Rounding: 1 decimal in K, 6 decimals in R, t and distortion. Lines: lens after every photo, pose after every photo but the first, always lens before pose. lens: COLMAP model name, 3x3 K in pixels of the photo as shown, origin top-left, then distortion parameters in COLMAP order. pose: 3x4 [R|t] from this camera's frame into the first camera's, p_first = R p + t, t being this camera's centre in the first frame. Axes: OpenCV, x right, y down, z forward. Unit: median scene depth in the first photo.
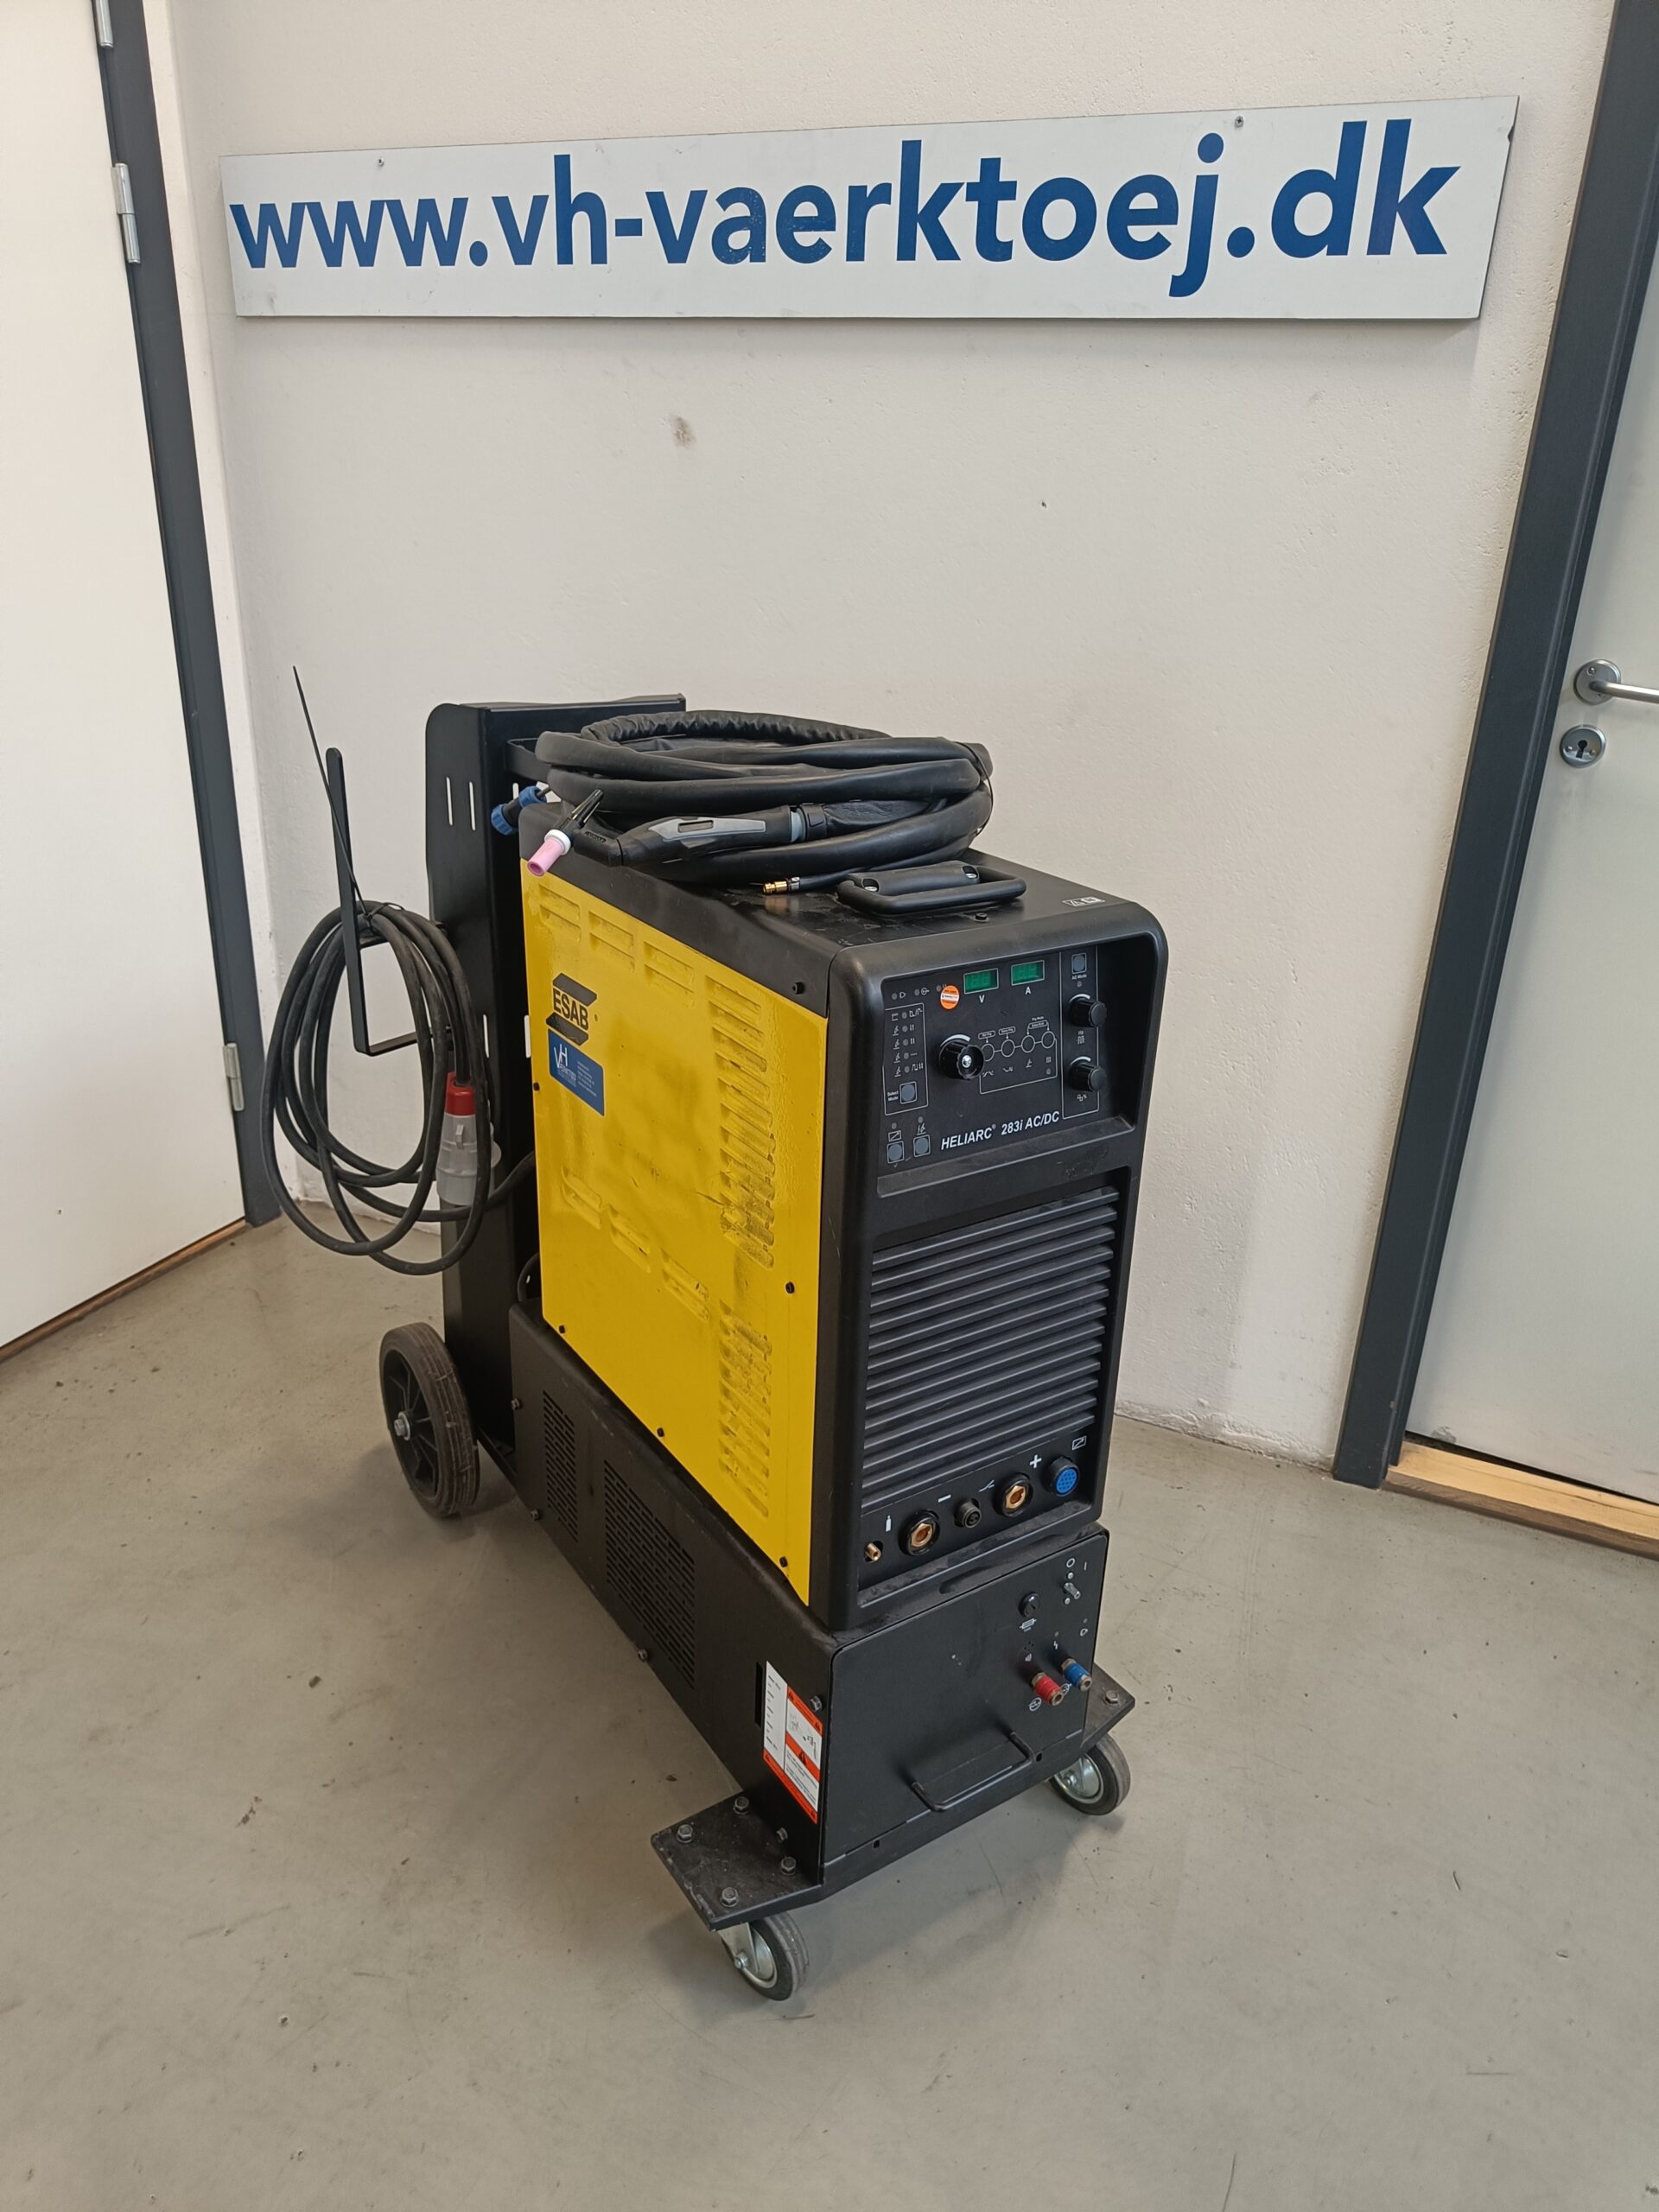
lens RADIAL K [[1533.0, 0, 861.1], [0, 1533.0, 1134.4], [0, 0, 1]] dist [-0.001436, 0.008274]
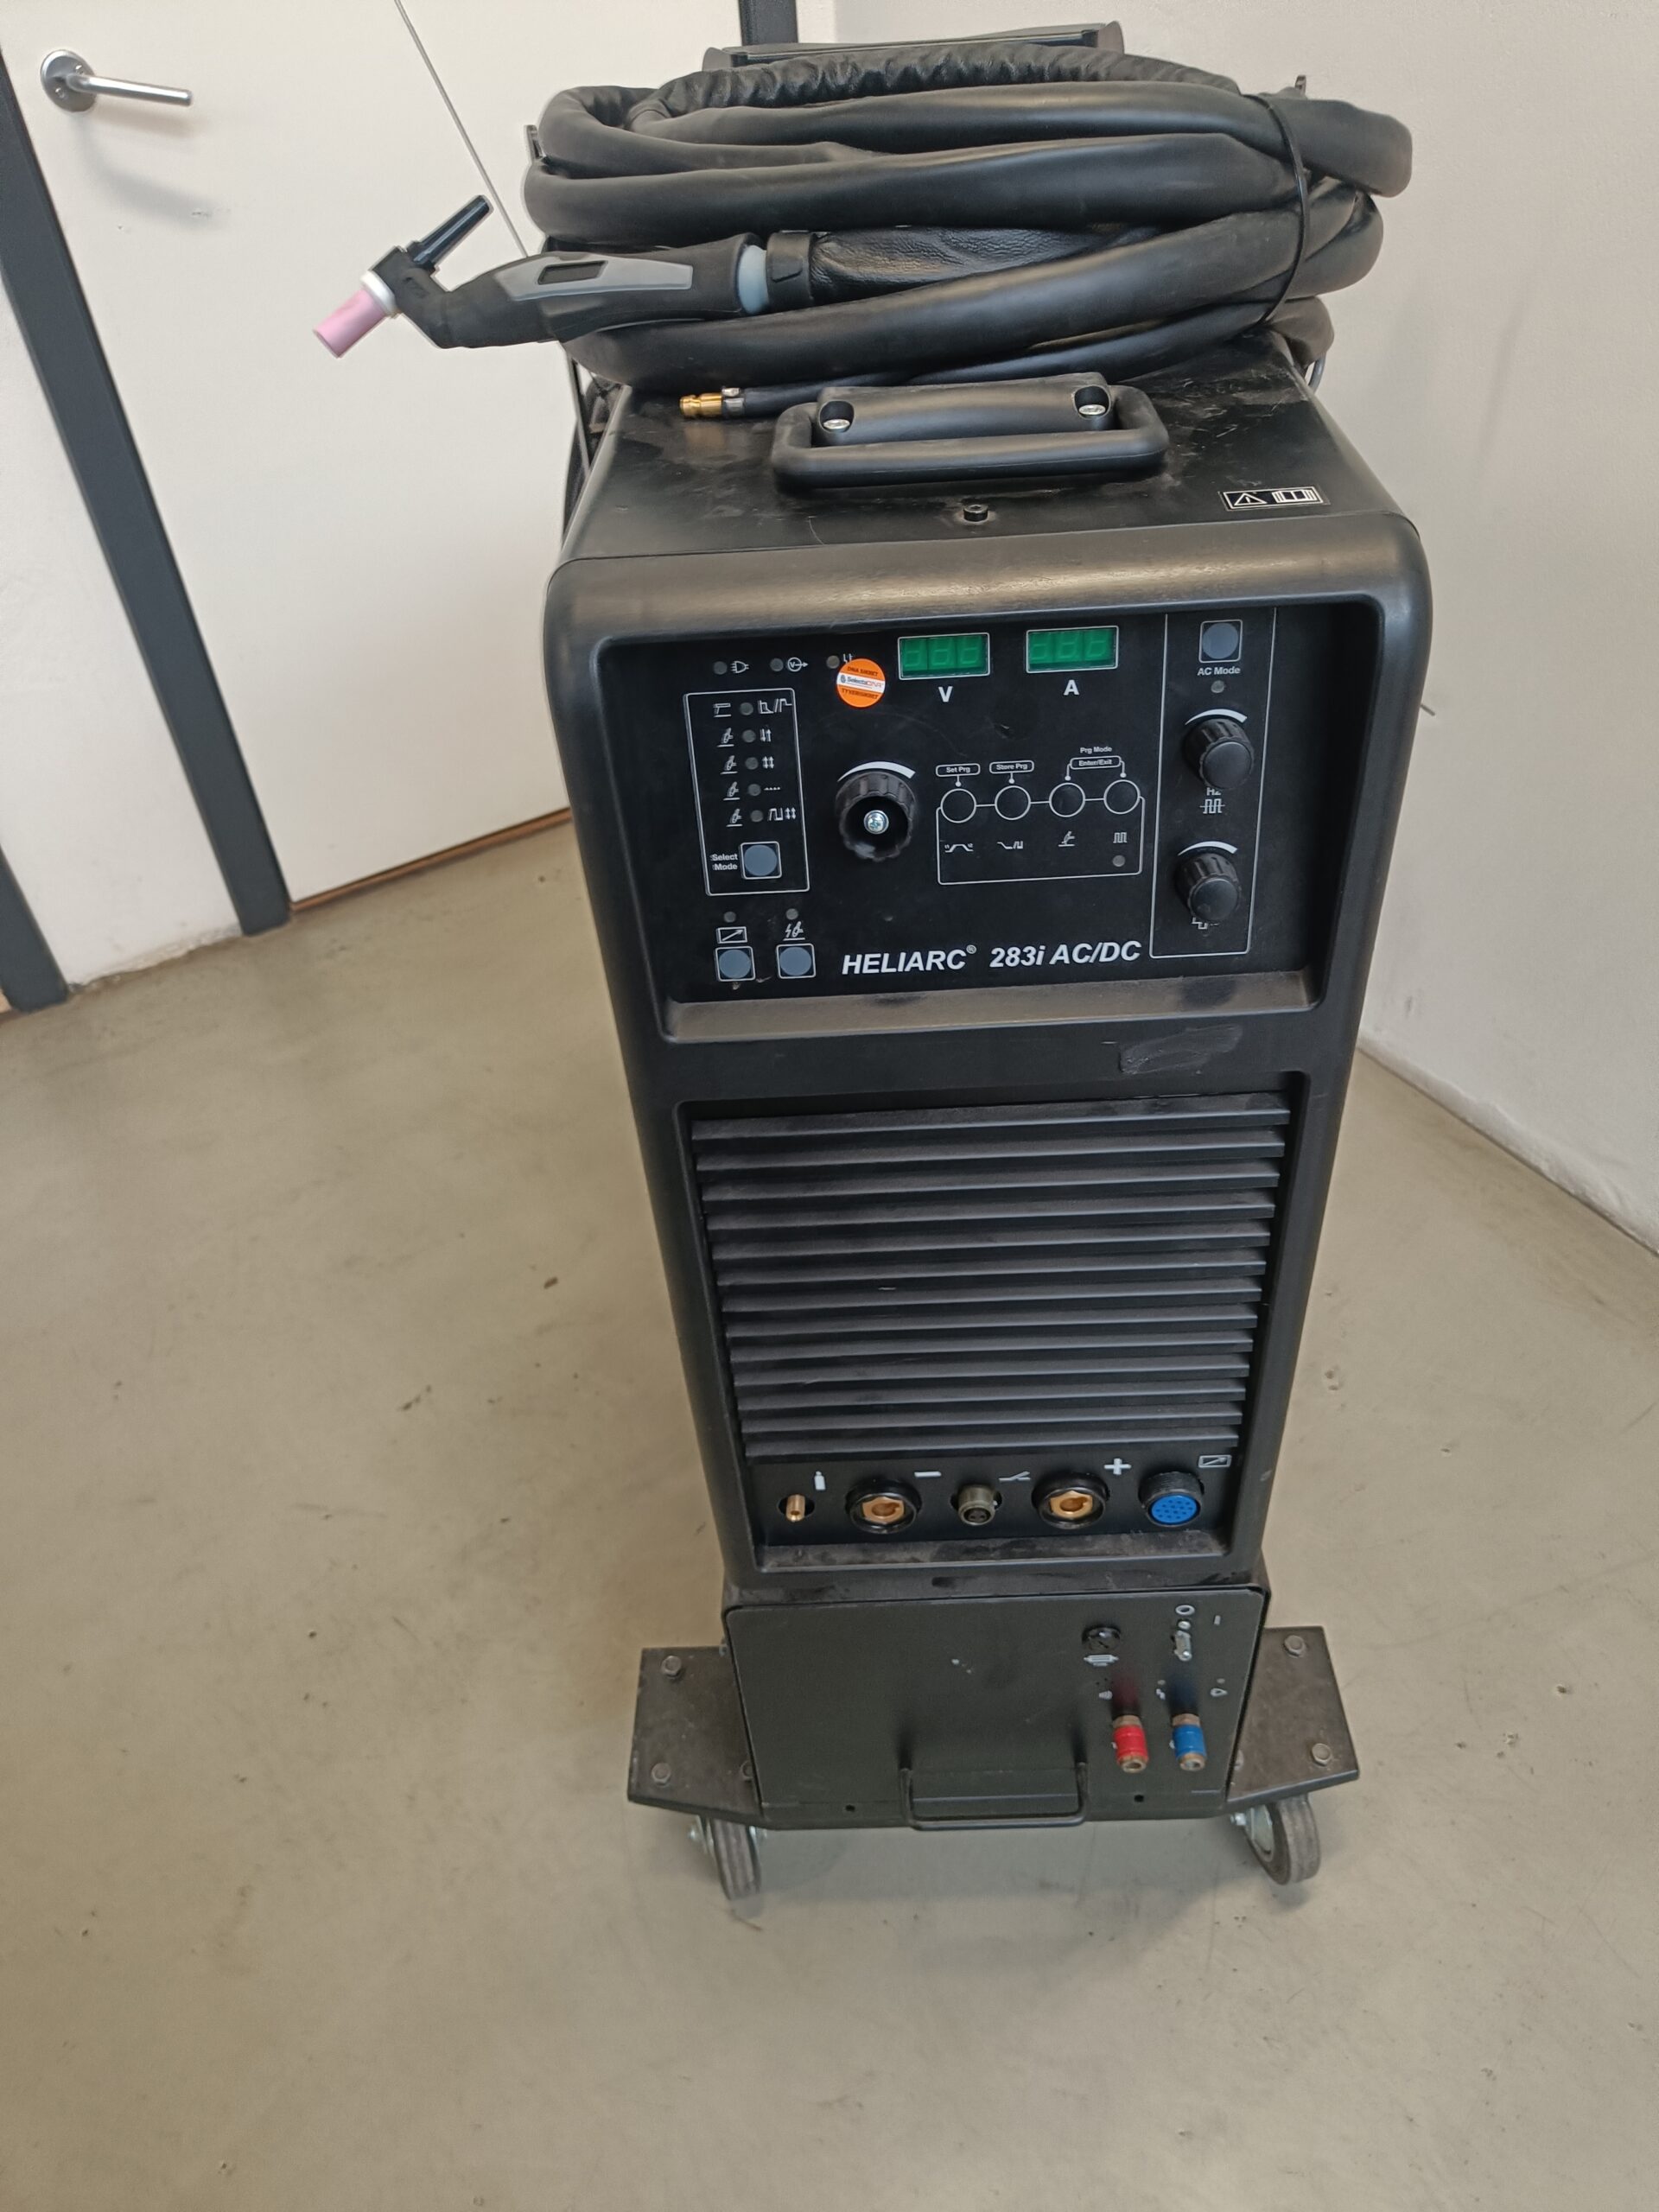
lens RADIAL K [[1533.0, 0, 873.1], [0, 1533.0, 1103.5], [0, 0, 1]] dist [-0.001436, 0.008274]
pose [[0.822674, 0.299954, -0.482943, 0.222568], [-0.140666, 0.930469, 0.338292, -0.086625], [0.550836, -0.210370, 0.807666, 0.386155]]
